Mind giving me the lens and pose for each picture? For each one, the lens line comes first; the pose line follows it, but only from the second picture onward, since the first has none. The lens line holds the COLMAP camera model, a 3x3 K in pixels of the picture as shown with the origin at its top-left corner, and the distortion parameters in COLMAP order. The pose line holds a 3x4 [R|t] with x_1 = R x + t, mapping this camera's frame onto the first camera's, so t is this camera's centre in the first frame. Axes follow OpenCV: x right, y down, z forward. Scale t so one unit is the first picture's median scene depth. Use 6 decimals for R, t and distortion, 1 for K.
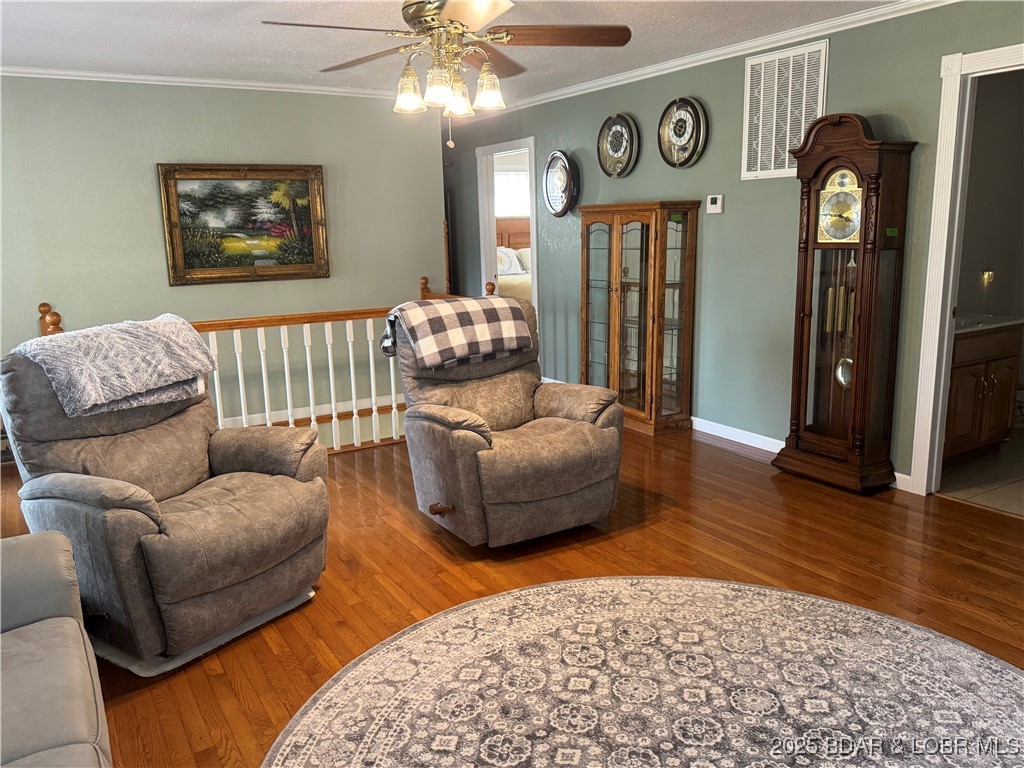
lens RADIAL K [[781.6, 0, 509.5], [0, 781.6, 412.0], [0, 0, 1]] dist [0.065921, -0.091864]
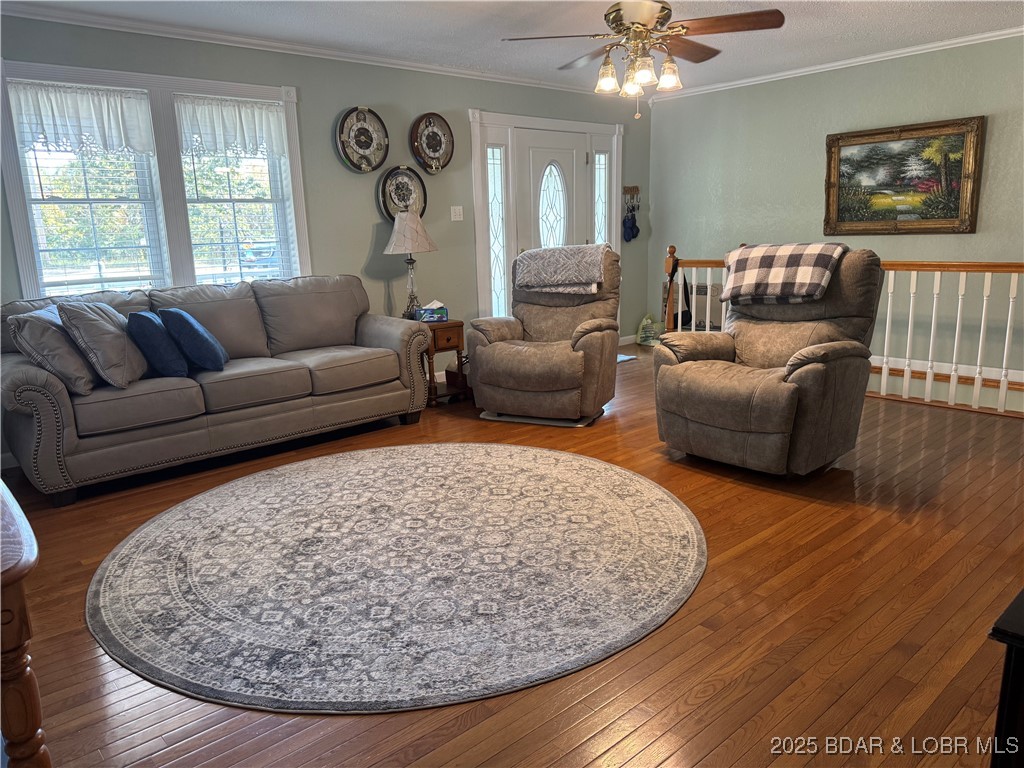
lens RADIAL K [[731.1, 0, 507.9], [0, 731.1, 384.3], [0, 0, 1]] dist [0.051671, -0.048122]
pose [[0.171391, 0.223518, -0.959513, 0.657459], [-0.209251, 0.959962, 0.186246, -0.050428], [0.962725, 0.168858, 0.211301, 0.335574]]
